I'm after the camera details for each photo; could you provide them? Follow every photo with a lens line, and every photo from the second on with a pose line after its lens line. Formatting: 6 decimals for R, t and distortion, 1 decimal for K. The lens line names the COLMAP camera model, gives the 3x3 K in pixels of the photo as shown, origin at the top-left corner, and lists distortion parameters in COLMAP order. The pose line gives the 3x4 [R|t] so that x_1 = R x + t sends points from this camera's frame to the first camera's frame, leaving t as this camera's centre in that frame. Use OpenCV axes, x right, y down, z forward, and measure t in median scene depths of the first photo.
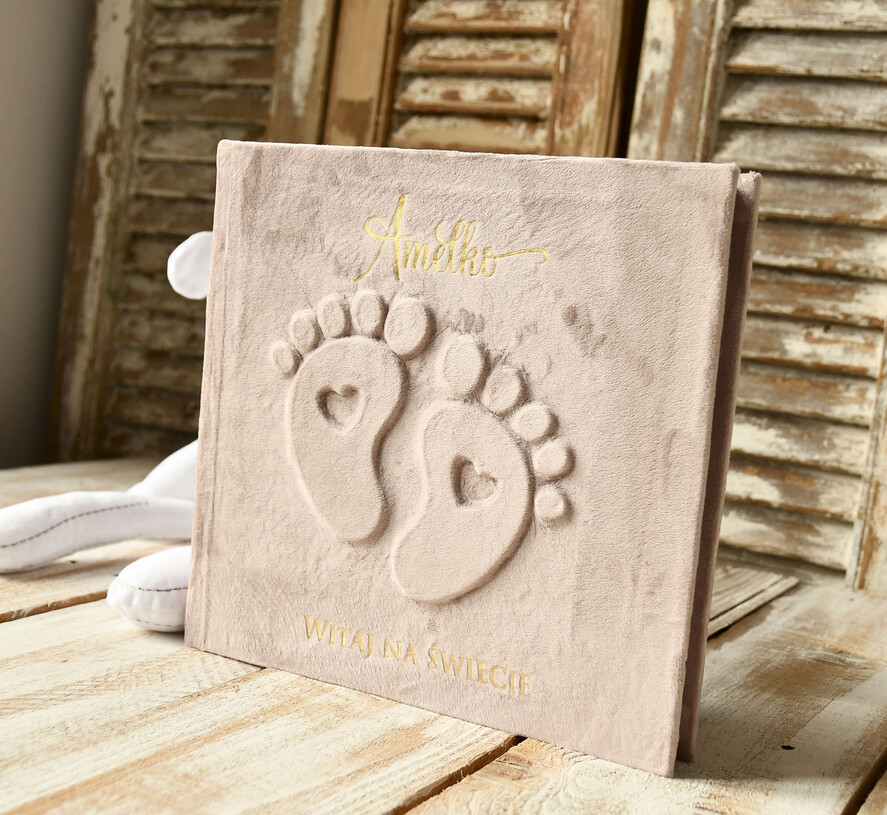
lens RADIAL K [[1330.4, 0, 533.7], [0, 1330.4, 422.7], [0, 0, 1]] dist [-0.031293, 0.000000]
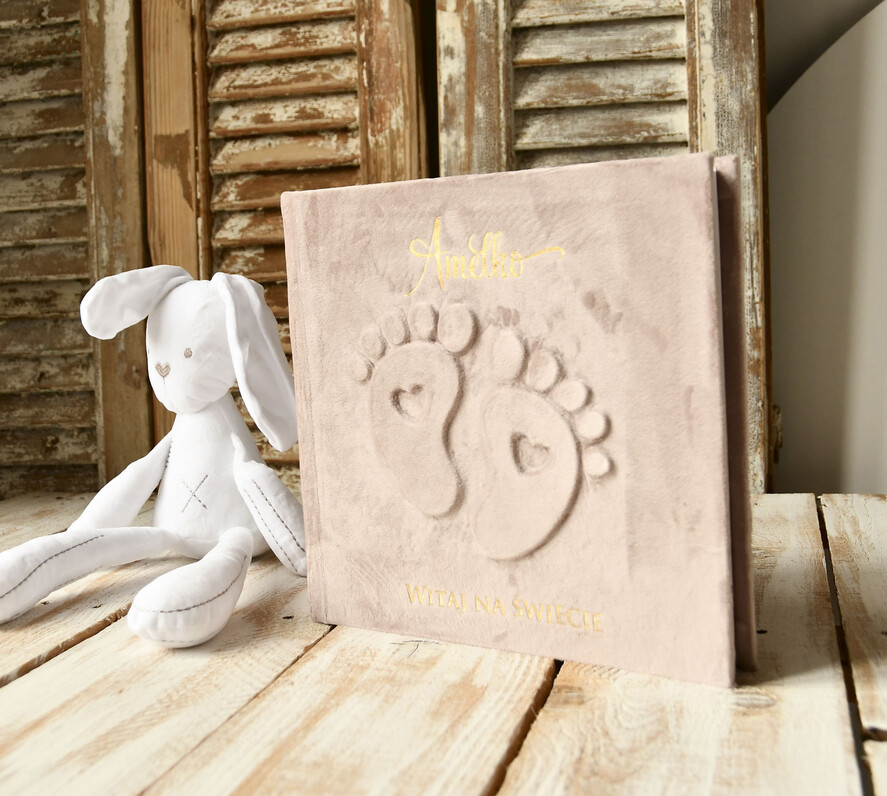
lens RADIAL K [[1246.4, 0, 450.7], [0, 1246.4, 350.4], [0, 0, 1]] dist [-0.022014, 0.000000]
pose [[0.969686, -0.164763, 0.180447, -0.139653], [0.169343, 0.985505, -0.010165, -0.023047], [-0.176157, 0.040415, 0.983532, -0.032438]]
